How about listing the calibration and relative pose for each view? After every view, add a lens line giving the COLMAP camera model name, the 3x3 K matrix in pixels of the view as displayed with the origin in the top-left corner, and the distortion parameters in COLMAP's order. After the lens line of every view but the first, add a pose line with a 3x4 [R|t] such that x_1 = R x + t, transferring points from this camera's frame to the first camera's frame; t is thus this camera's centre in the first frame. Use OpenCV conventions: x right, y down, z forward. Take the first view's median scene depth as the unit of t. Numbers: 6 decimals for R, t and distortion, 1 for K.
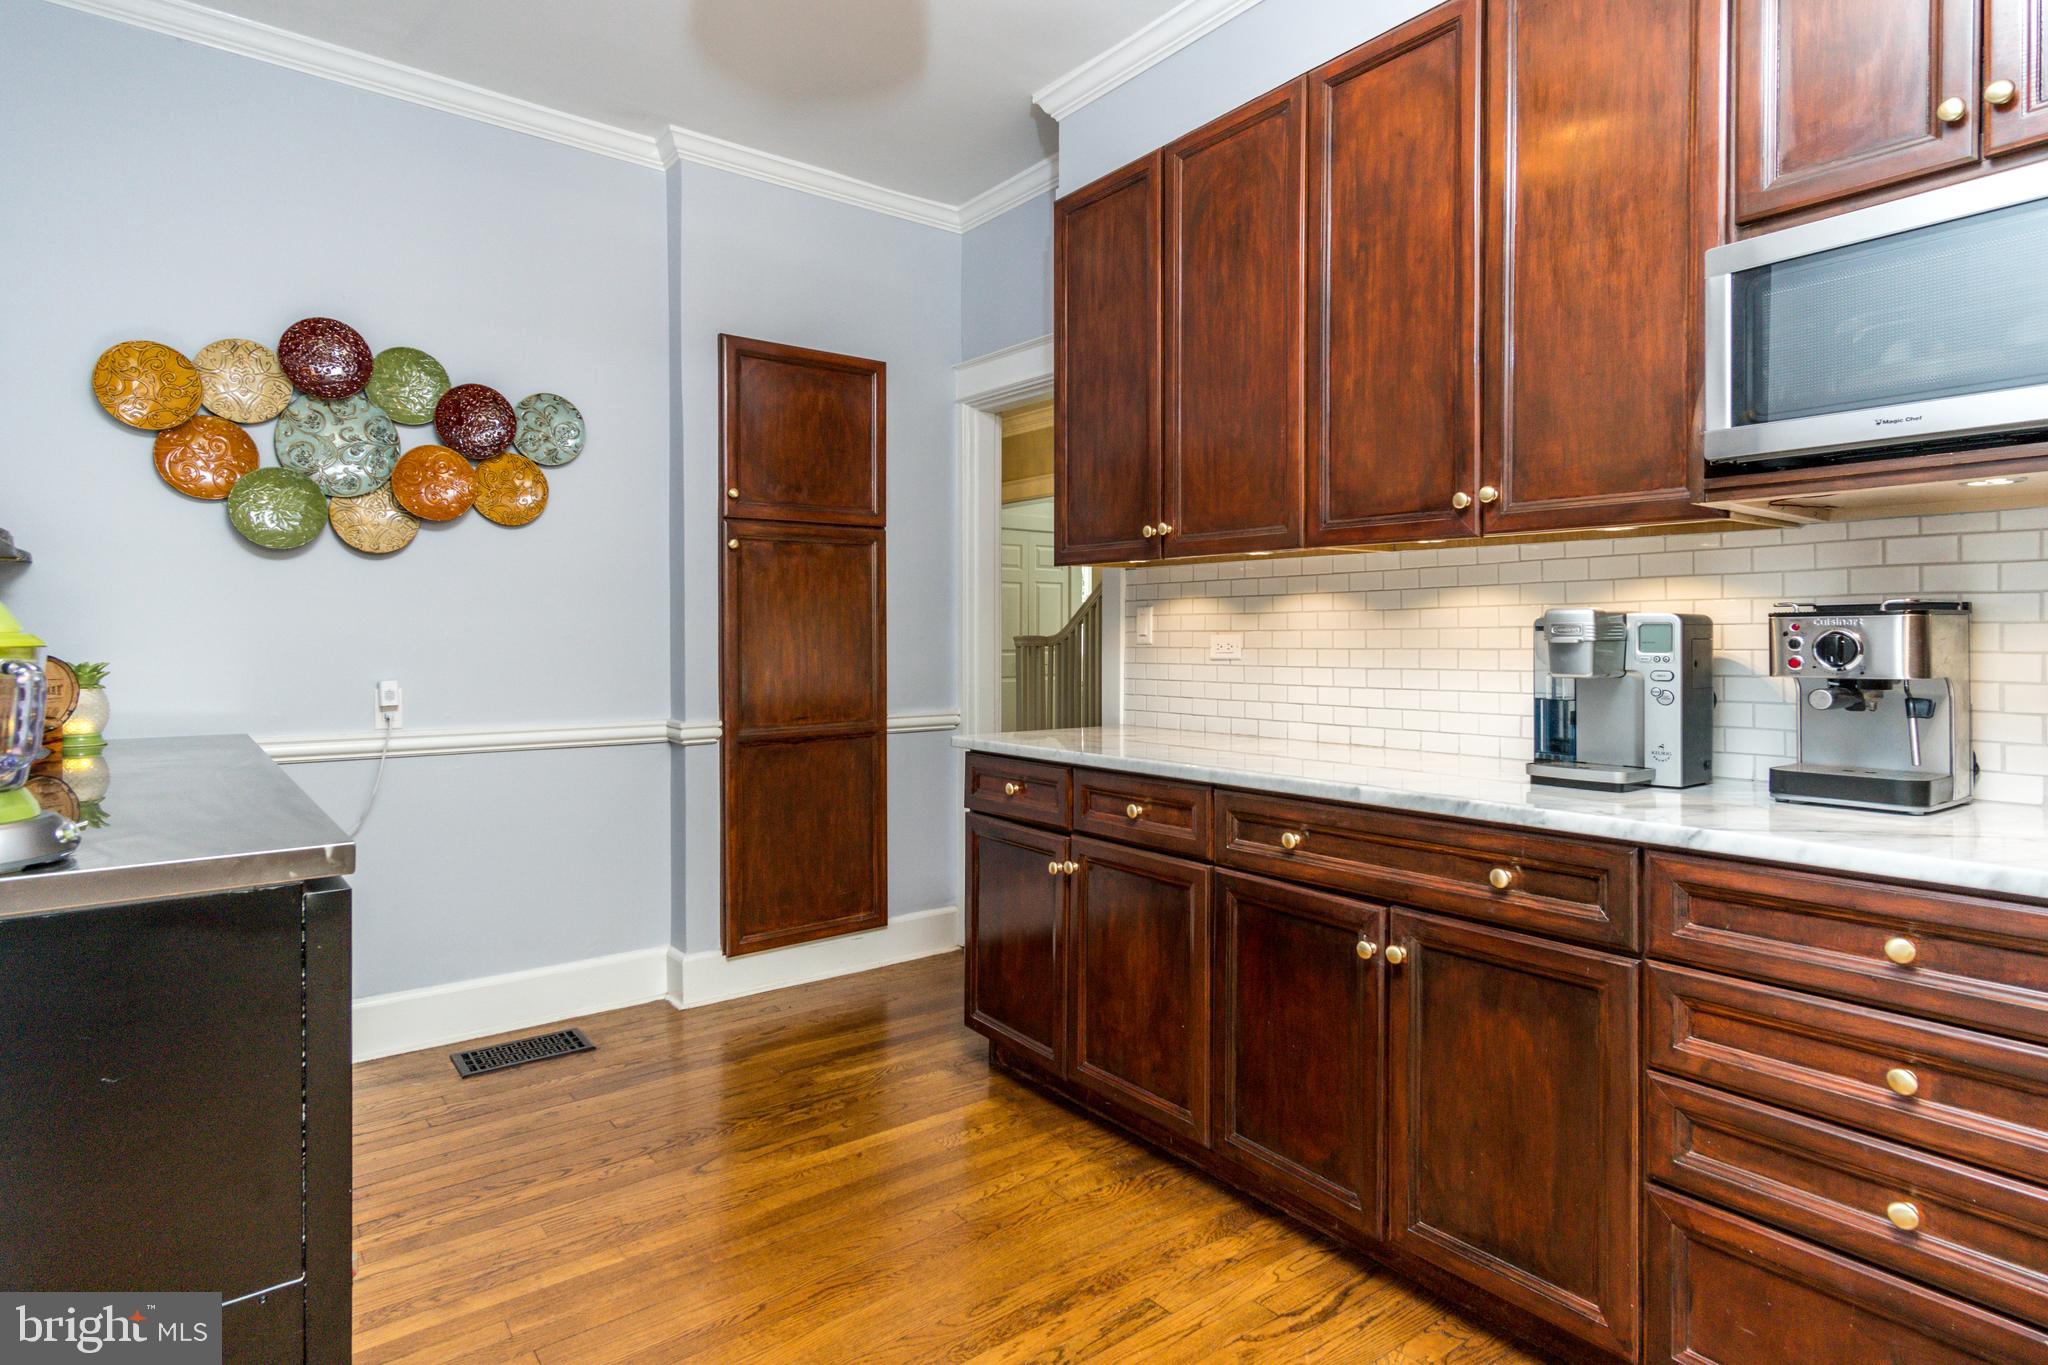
lens RADIAL K [[1083.3, 0, 1021.0], [0, 1083.3, 667.2], [0, 0, 1]] dist [0.002673, 0.001831]
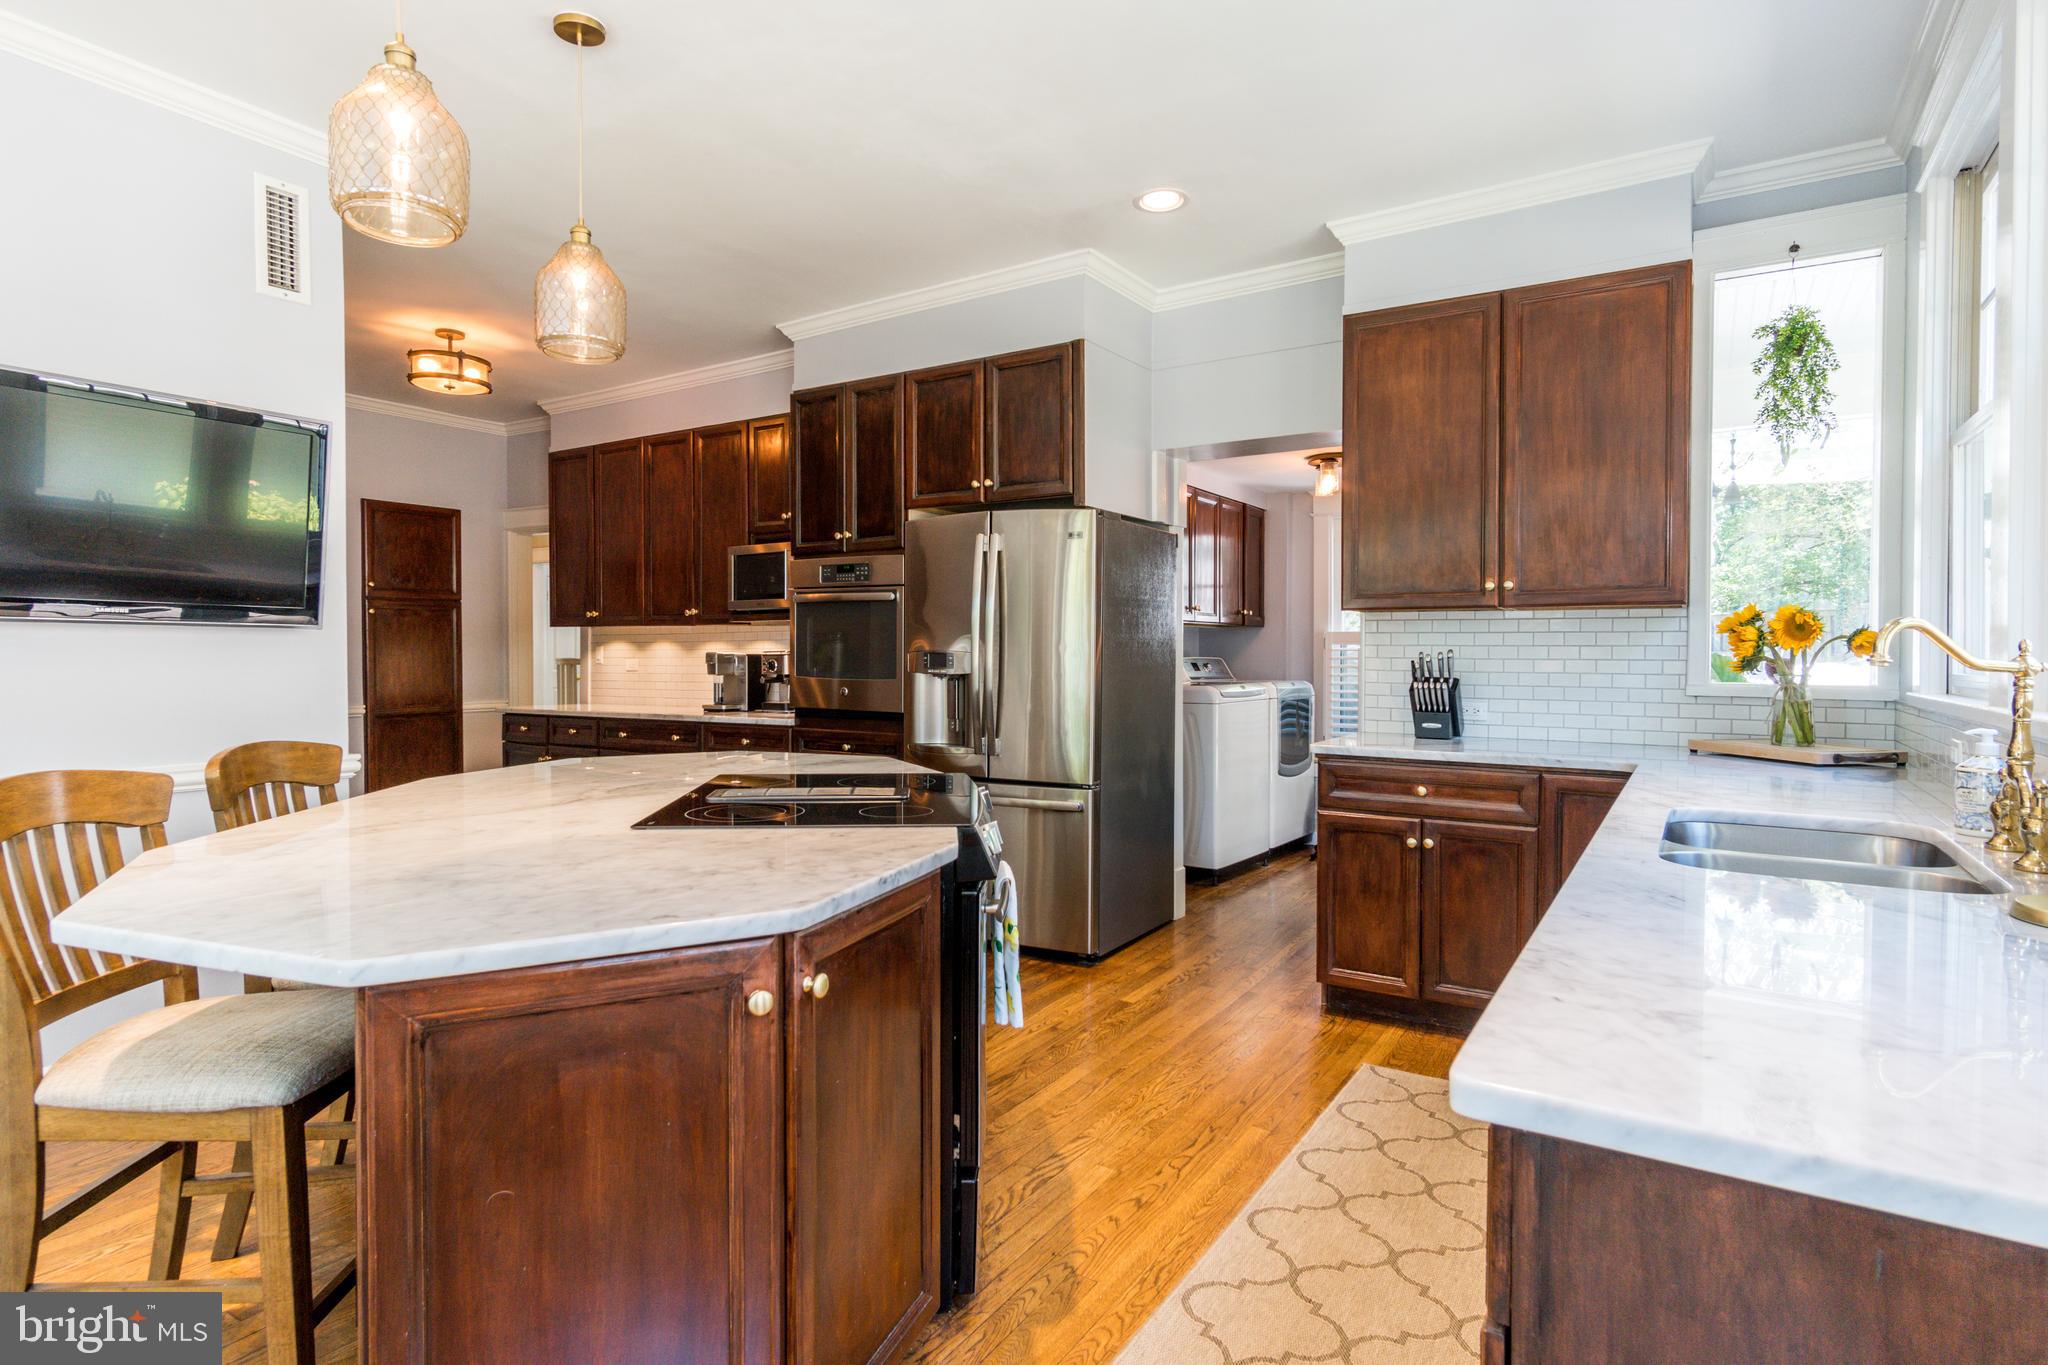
lens RADIAL K [[1083.3, 0, 1027.3], [0, 1083.3, 667.5], [0, 0, 1]] dist [0.002673, 0.001831]
pose [[0.945387, -0.009838, 0.325803, 0.213730], [0.012248, 0.999911, -0.005348, 0.007364], [-0.325721, 0.009046, 0.945423, -1.239012]]
